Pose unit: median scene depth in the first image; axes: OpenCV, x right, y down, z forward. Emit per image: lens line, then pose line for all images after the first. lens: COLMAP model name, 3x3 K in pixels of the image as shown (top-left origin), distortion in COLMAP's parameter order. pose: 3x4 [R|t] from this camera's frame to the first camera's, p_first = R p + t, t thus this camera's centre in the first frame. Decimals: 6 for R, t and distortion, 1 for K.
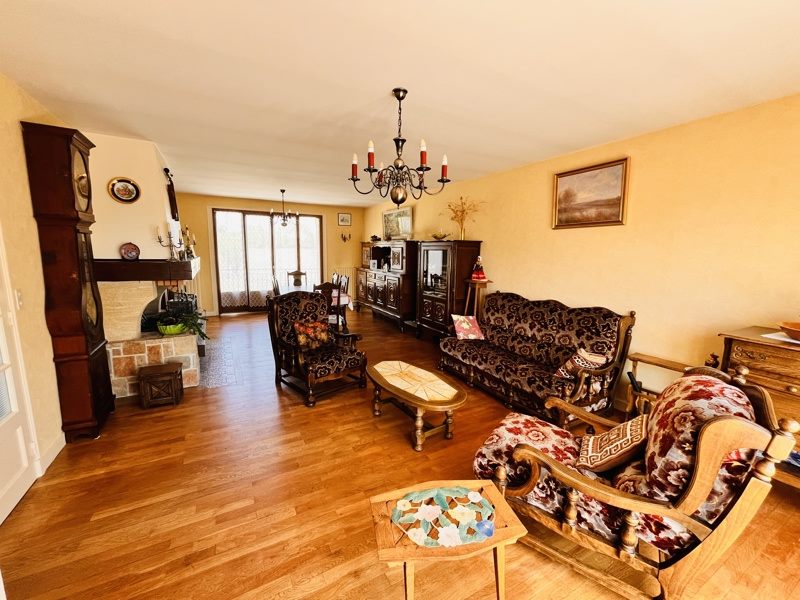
lens RADIAL K [[324.8, 0, 398.0], [0, 324.8, 299.1], [0, 0, 1]] dist [-0.001601, -0.000409]
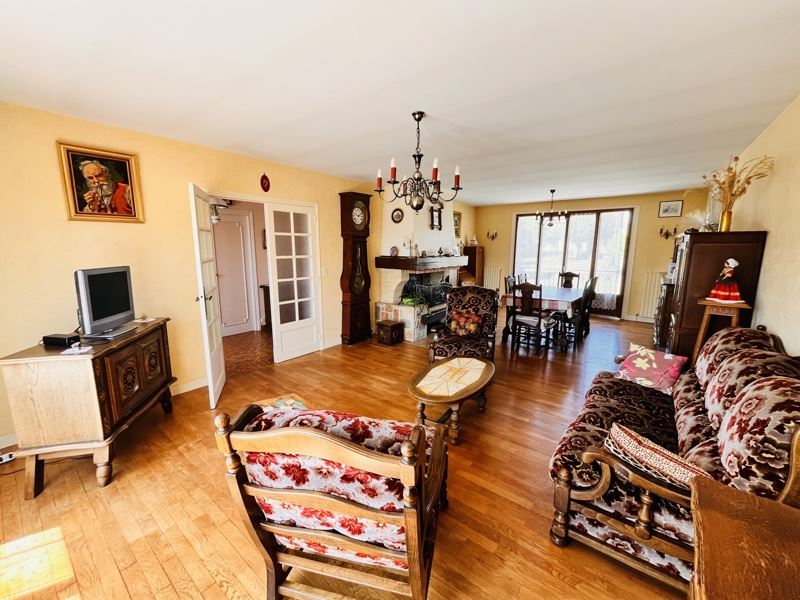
lens RADIAL K [[324.8, 0, 398.6], [0, 324.8, 300.3], [0, 0, 1]] dist [-0.001601, -0.000409]
pose [[0.397200, 0.133984, -0.907899, 0.686700], [-0.132256, 0.987316, 0.087843, -0.043233], [0.908152, 0.085184, 0.409882, 0.313836]]
